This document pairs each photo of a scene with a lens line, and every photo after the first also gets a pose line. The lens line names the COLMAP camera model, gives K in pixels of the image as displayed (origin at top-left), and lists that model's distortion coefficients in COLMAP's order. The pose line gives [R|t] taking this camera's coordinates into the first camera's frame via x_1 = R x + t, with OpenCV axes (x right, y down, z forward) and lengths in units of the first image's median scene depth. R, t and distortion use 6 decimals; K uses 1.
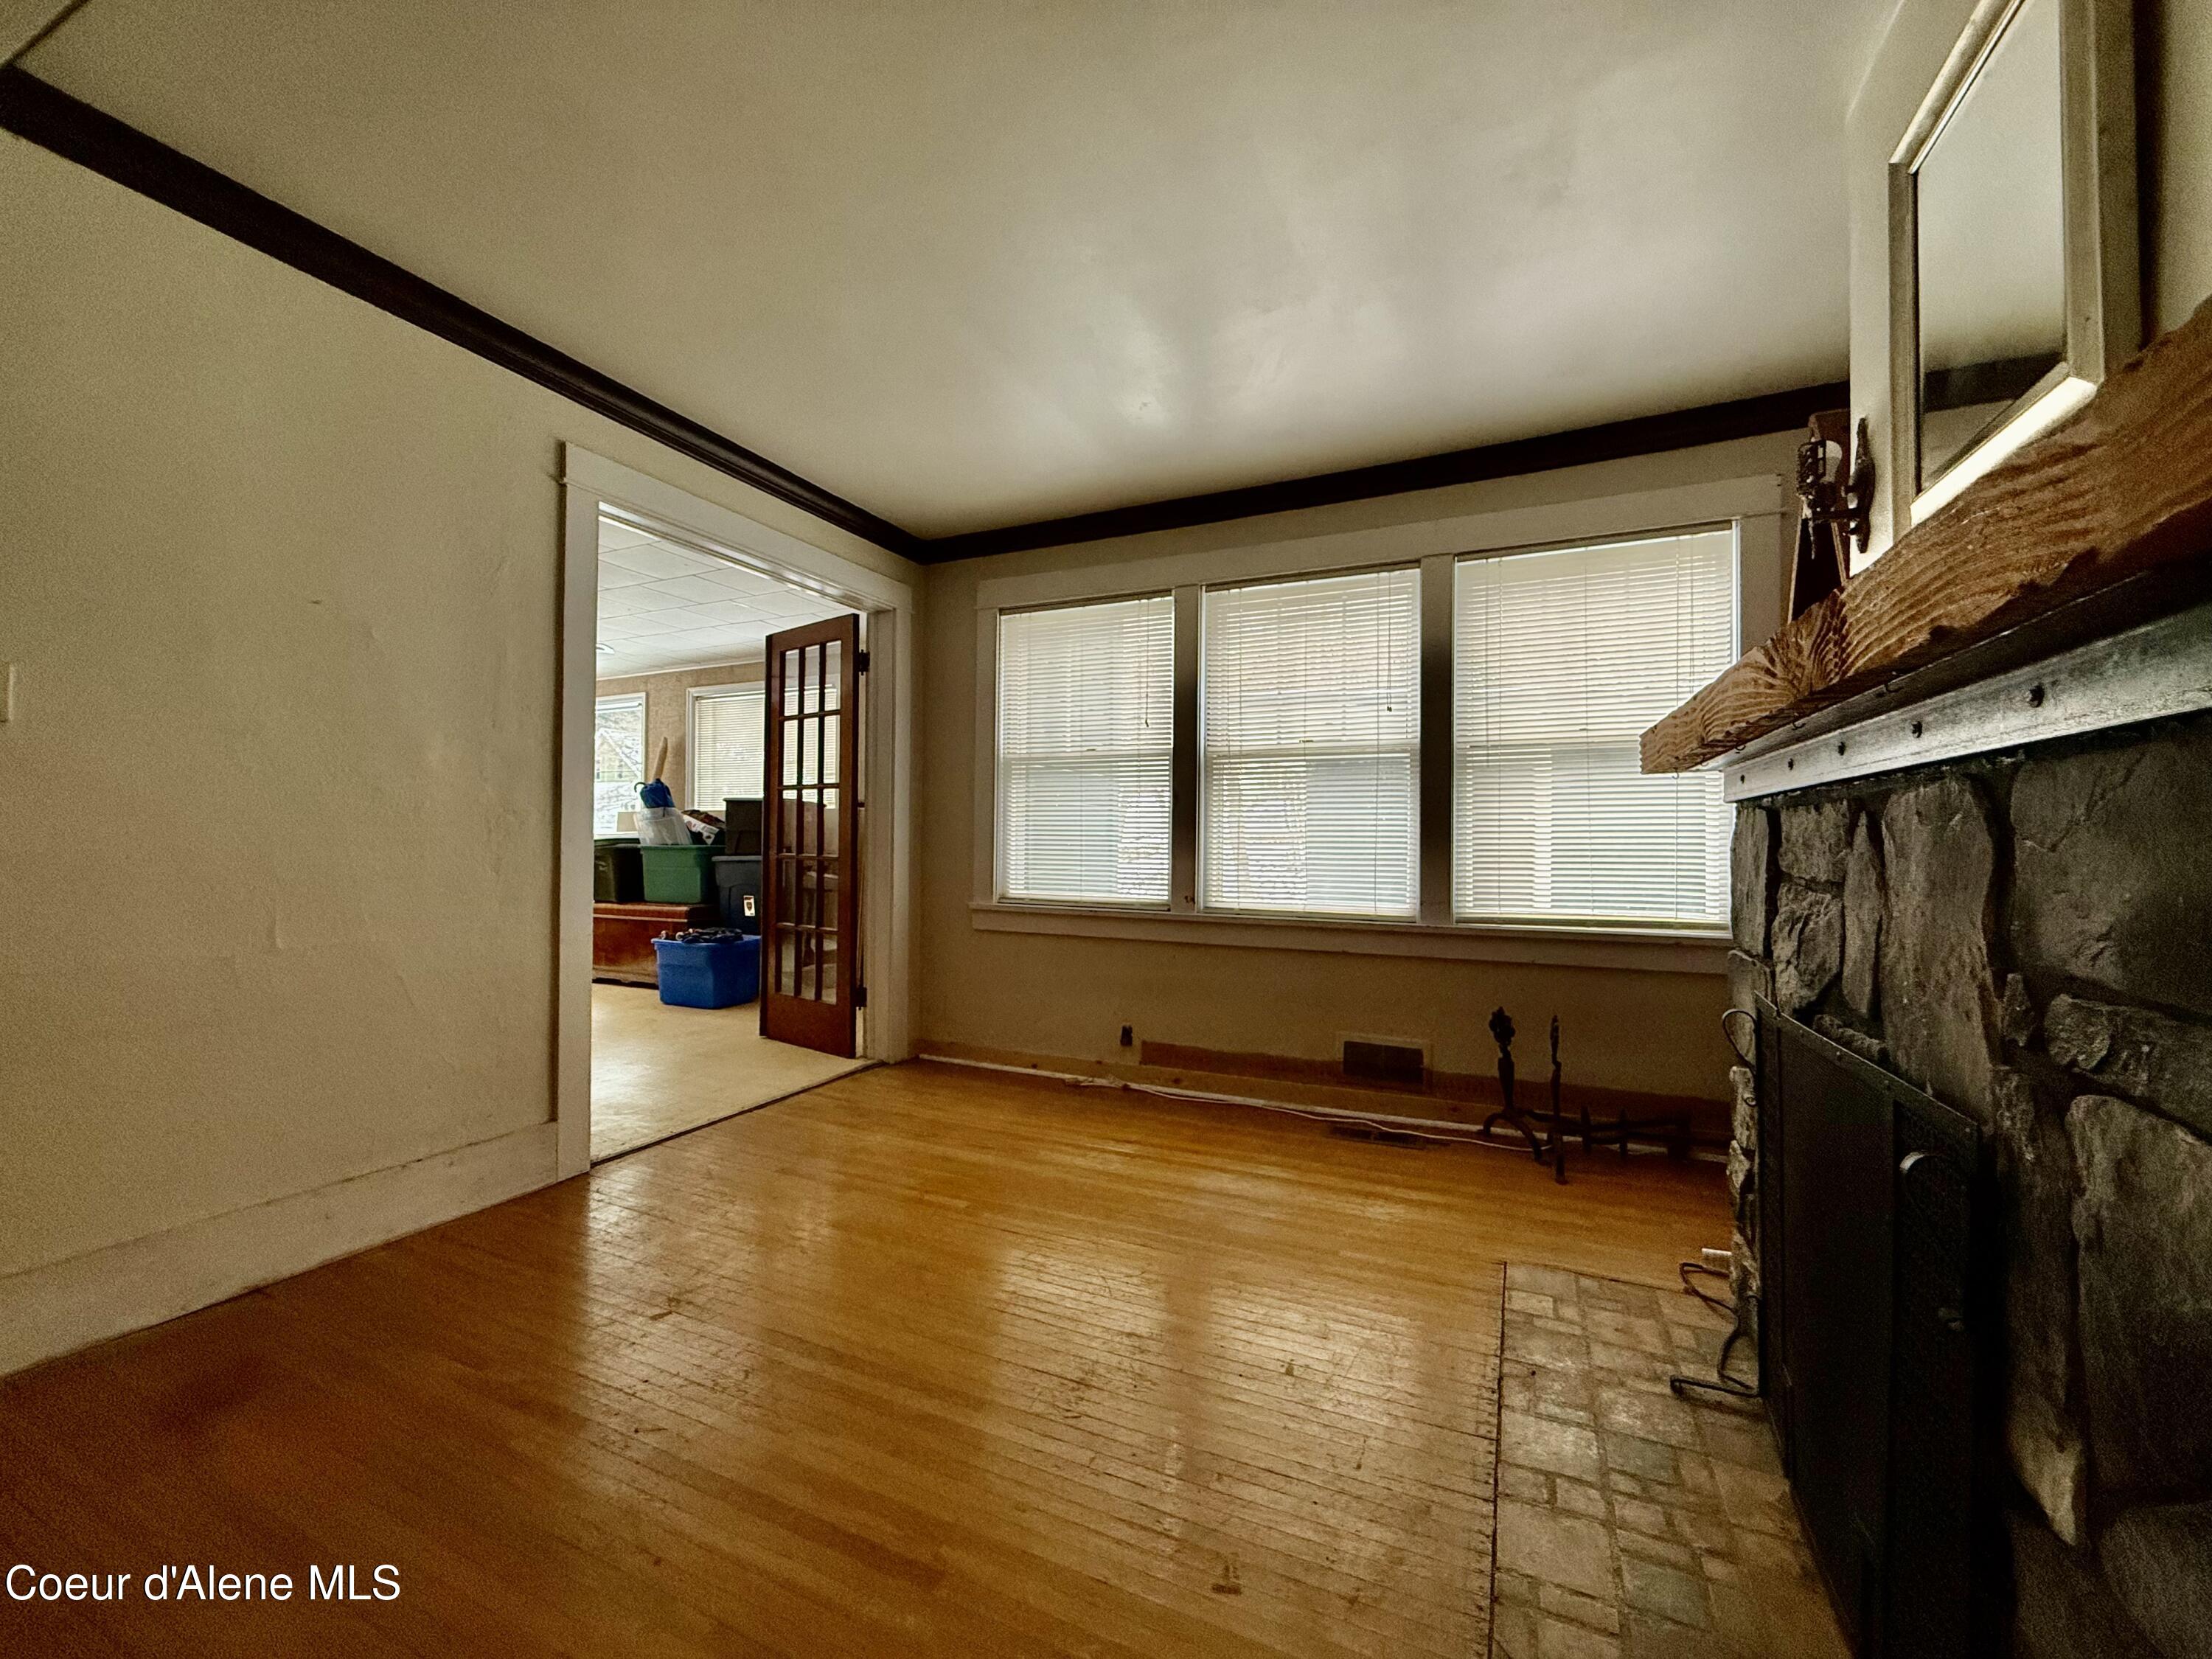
lens RADIAL K [[872.9, 0, 1104.4], [0, 872.9, 837.0], [0, 0, 1]] dist [-0.002251, 0.000181]
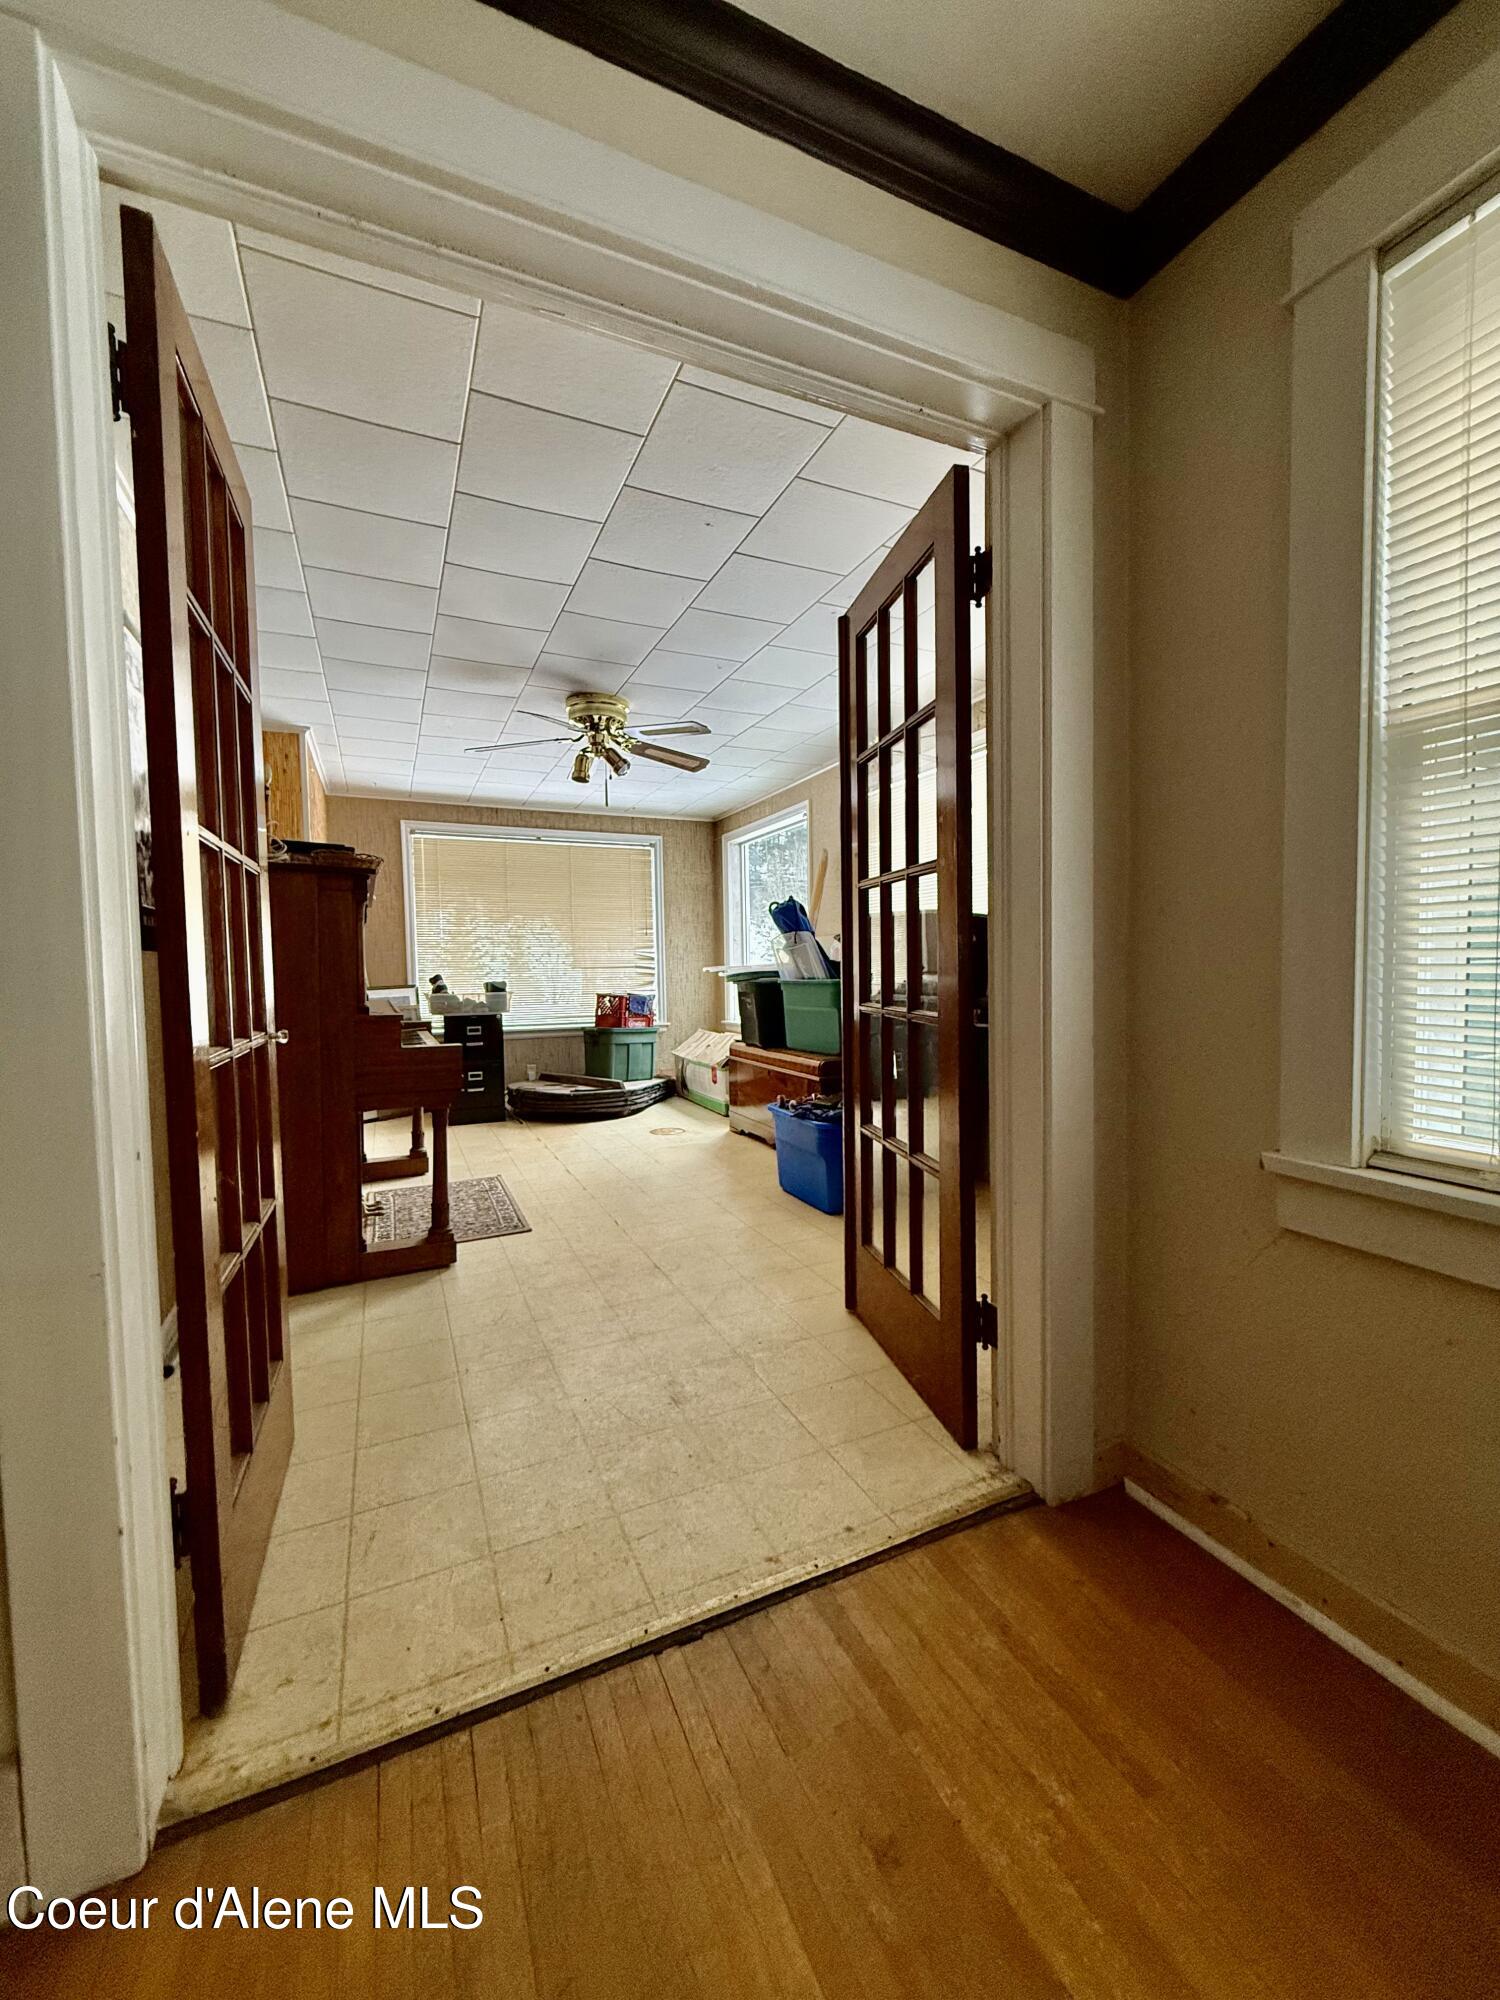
lens RADIAL K [[789.2, 0, 741.8], [0, 789.2, 1005.1], [0, 0, 1]] dist [-0.002251, 0.000181]
pose [[0.753202, 0.009587, -0.657720, -0.102831], [0.032971, 0.998087, 0.052306, -0.009643], [0.656963, -0.061082, 0.751445, 0.609965]]
